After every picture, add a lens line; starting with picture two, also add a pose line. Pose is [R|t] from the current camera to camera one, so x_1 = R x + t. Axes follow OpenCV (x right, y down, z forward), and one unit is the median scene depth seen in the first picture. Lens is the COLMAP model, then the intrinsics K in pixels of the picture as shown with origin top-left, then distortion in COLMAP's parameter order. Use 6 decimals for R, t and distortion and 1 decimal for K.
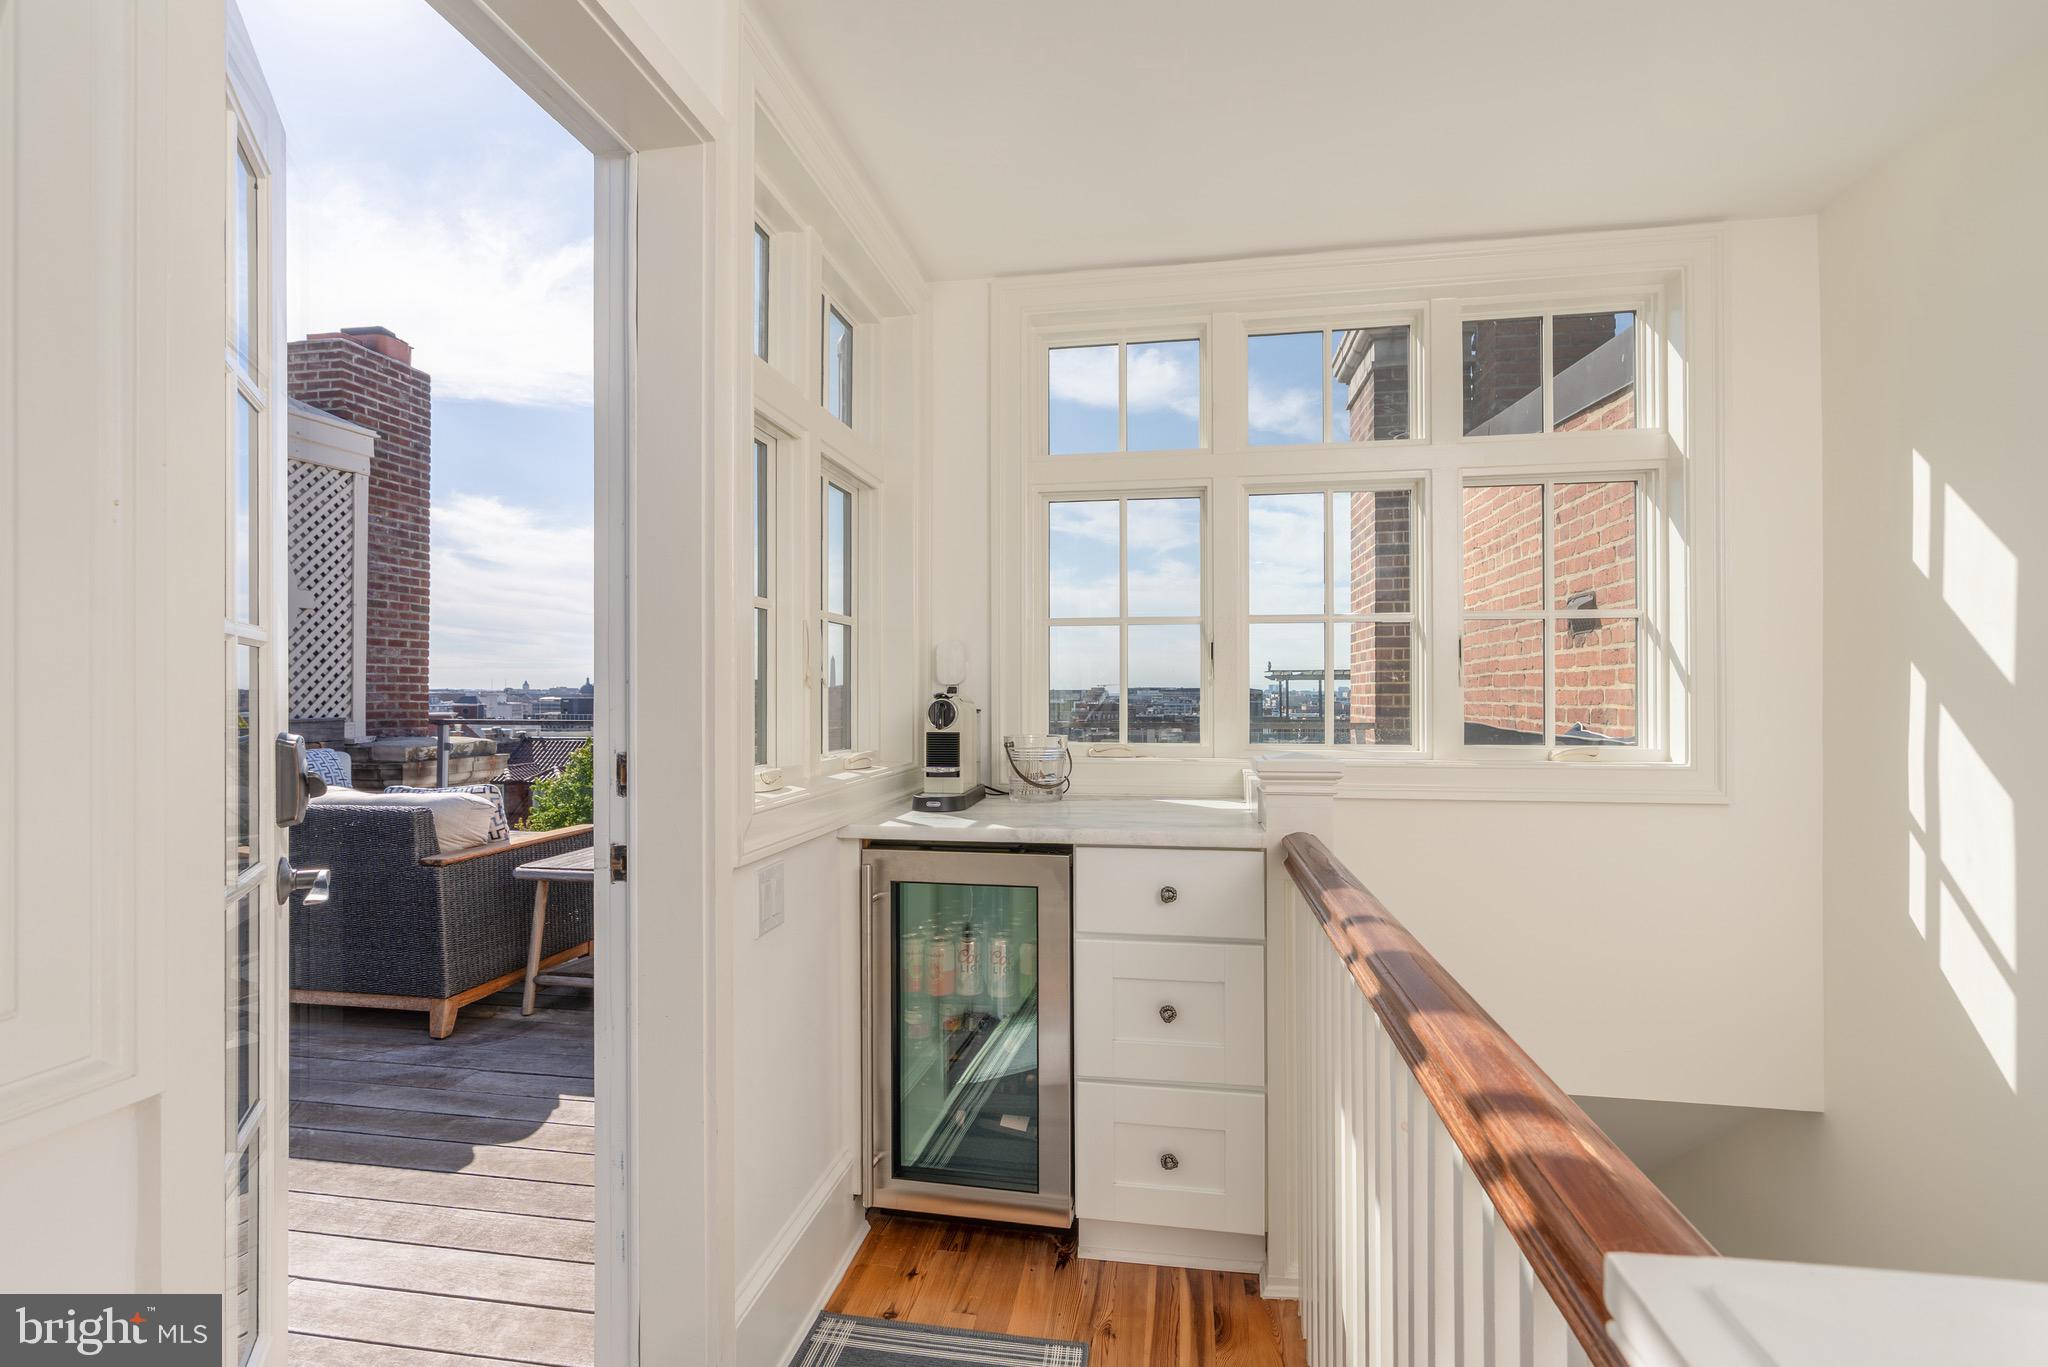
lens RADIAL K [[940.6, 0, 1035.7], [0, 940.6, 687.0], [0, 0, 1]] dist [-0.002231, 0.002635]
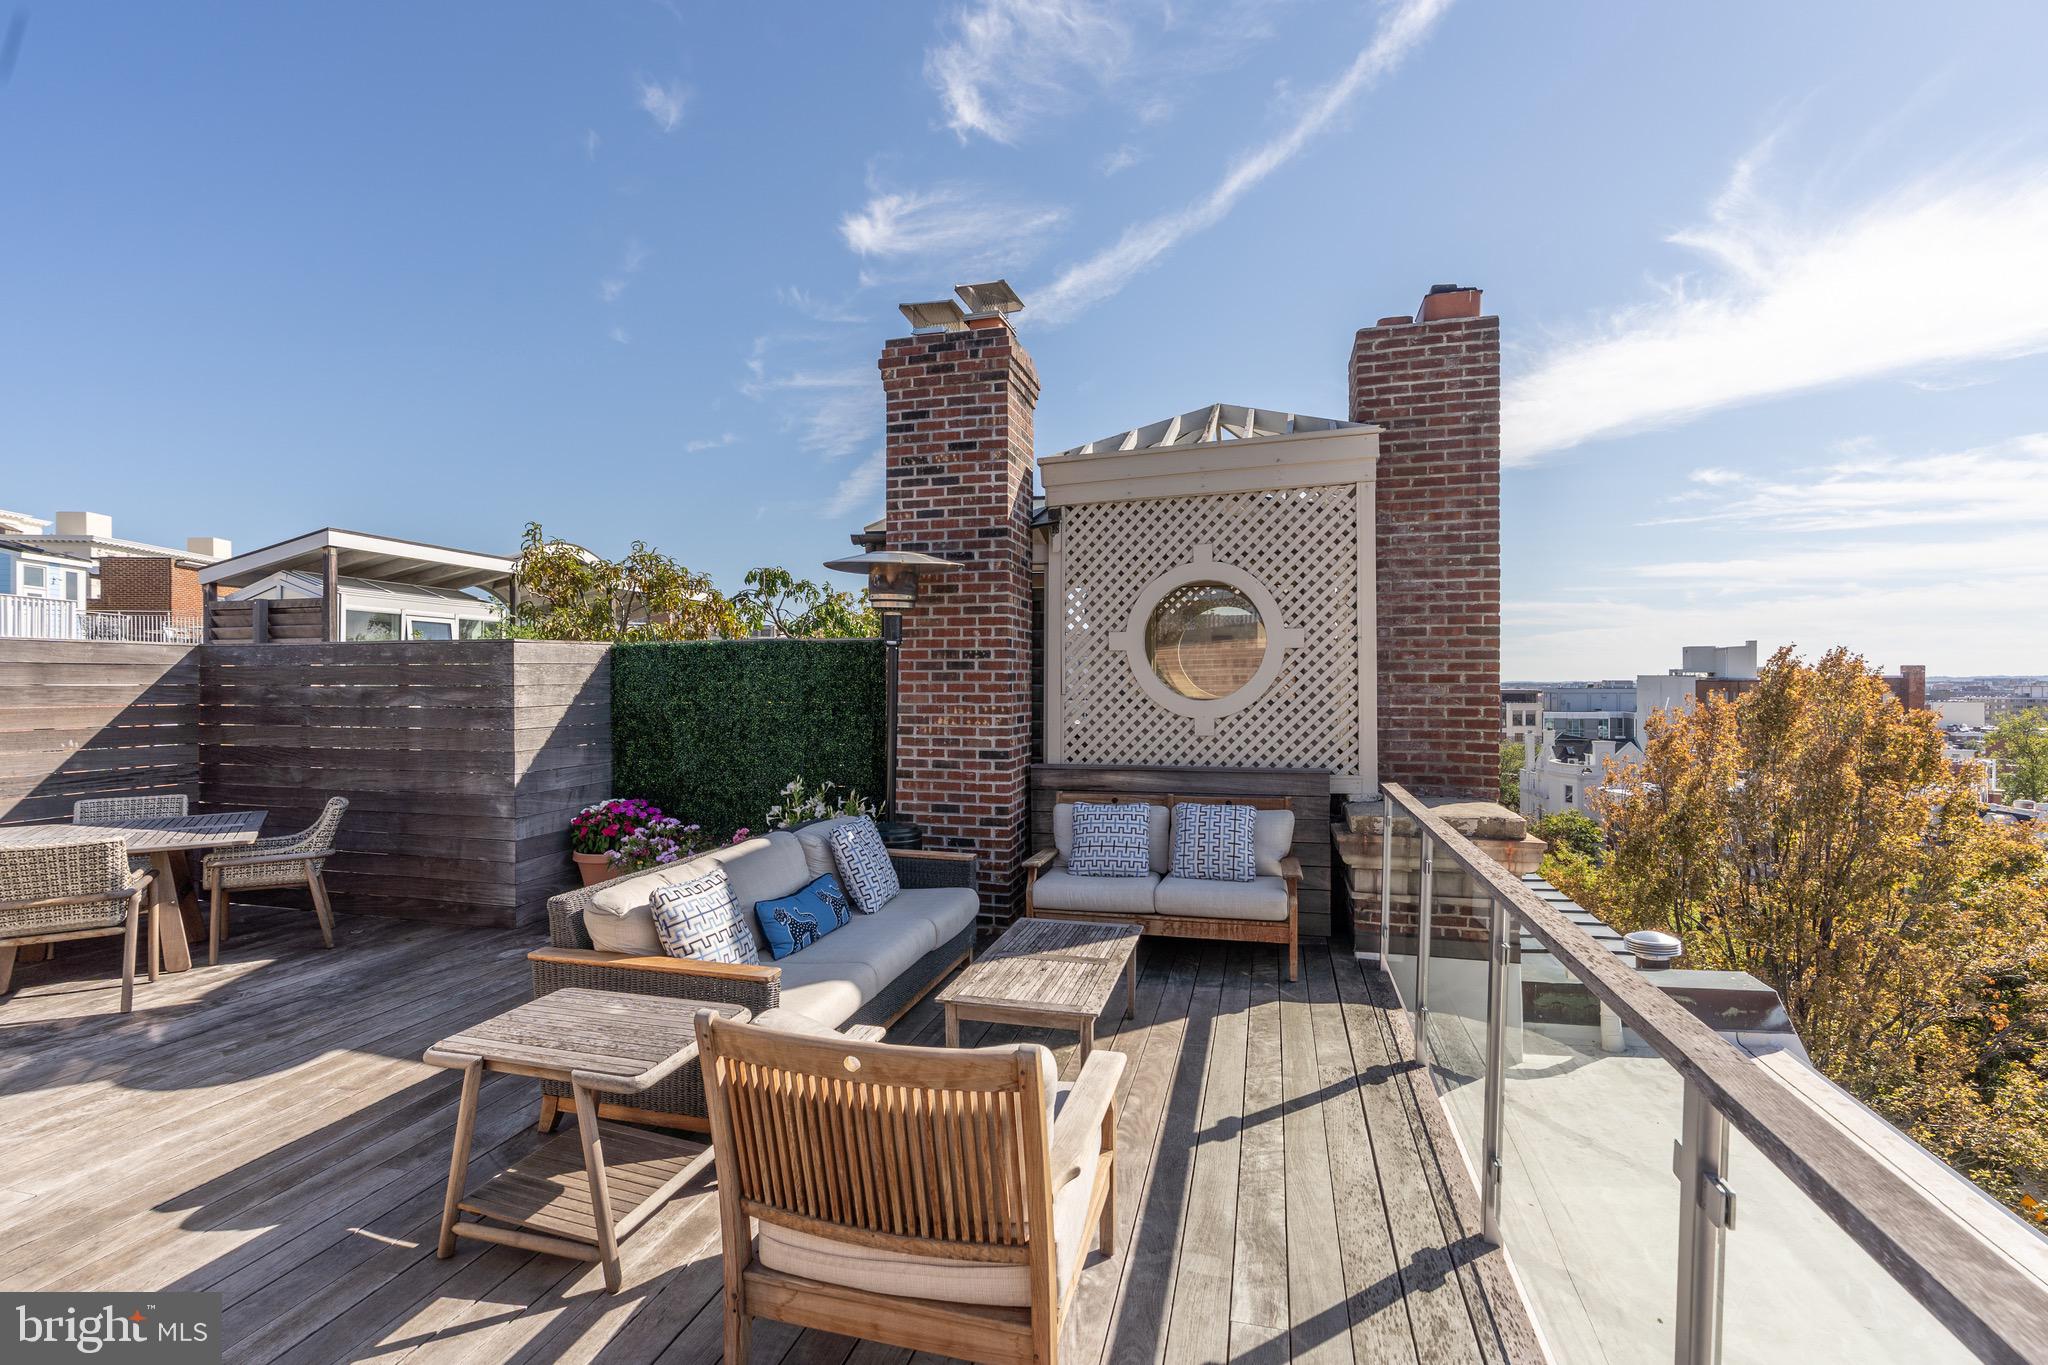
lens RADIAL K [[940.6, 0, 1020.0], [0, 940.6, 685.0], [0, 0, 1]] dist [-0.002231, 0.002635]
pose [[-0.104179, -0.005545, -0.994543, 0.144235], [0.006434, 0.999960, -0.006250, -0.038854], [0.994538, -0.007049, -0.104139, 0.741140]]
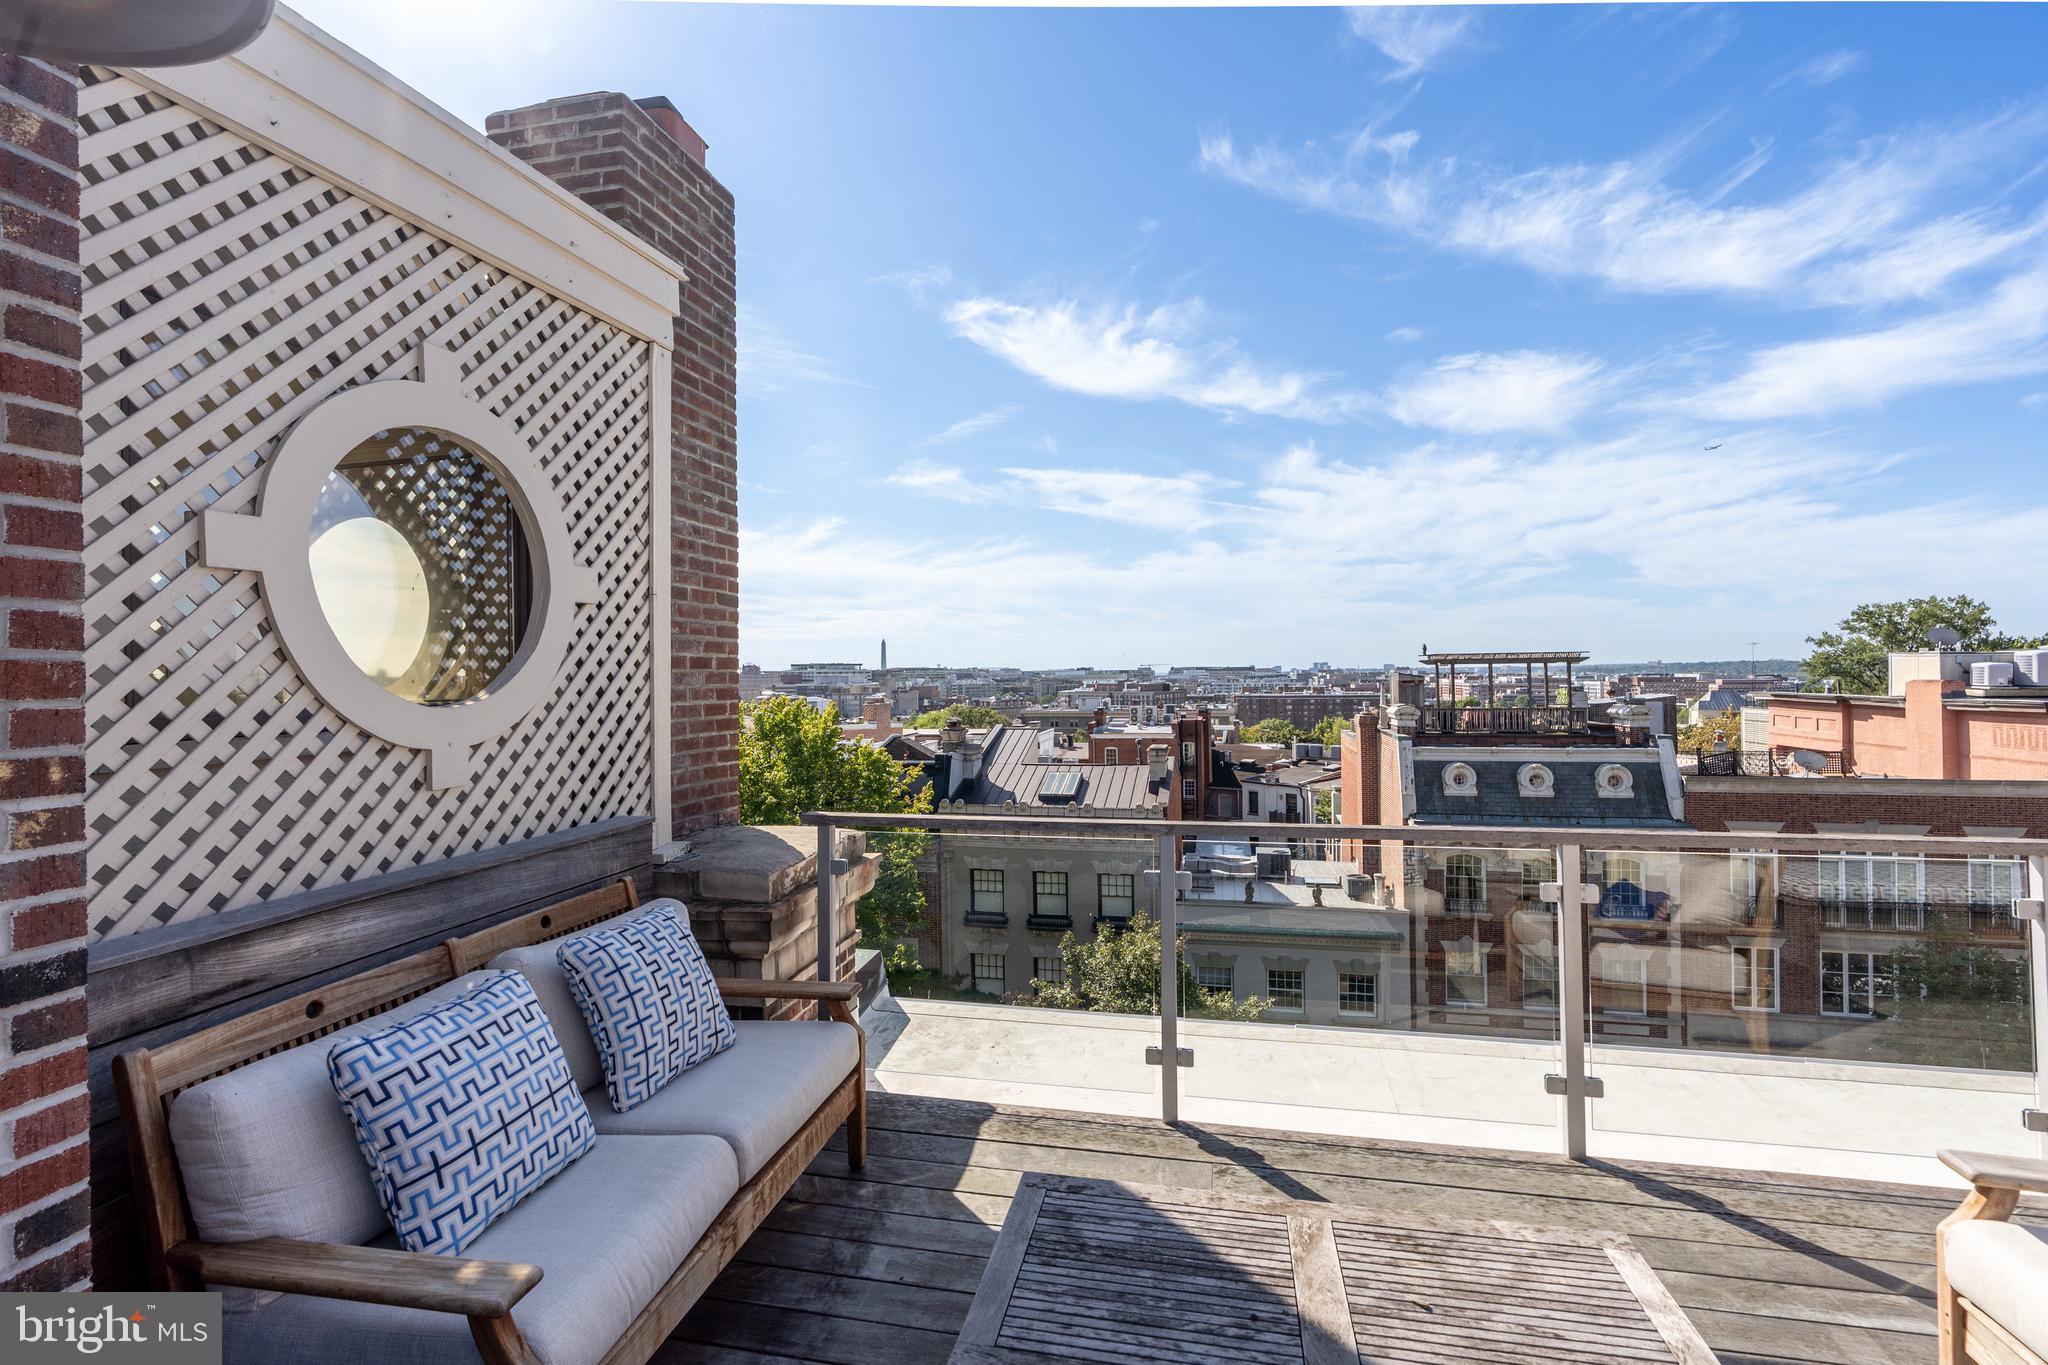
lens RADIAL K [[940.6, 0, 1052.3], [0, 940.6, 667.8], [0, 0, 1]] dist [-0.002231, 0.002635]
pose [[0.998938, -0.013802, -0.043960, -0.454238], [0.013803, 0.999905, -0.000270, -0.041278], [0.043960, -0.000337, 0.999033, 0.459754]]
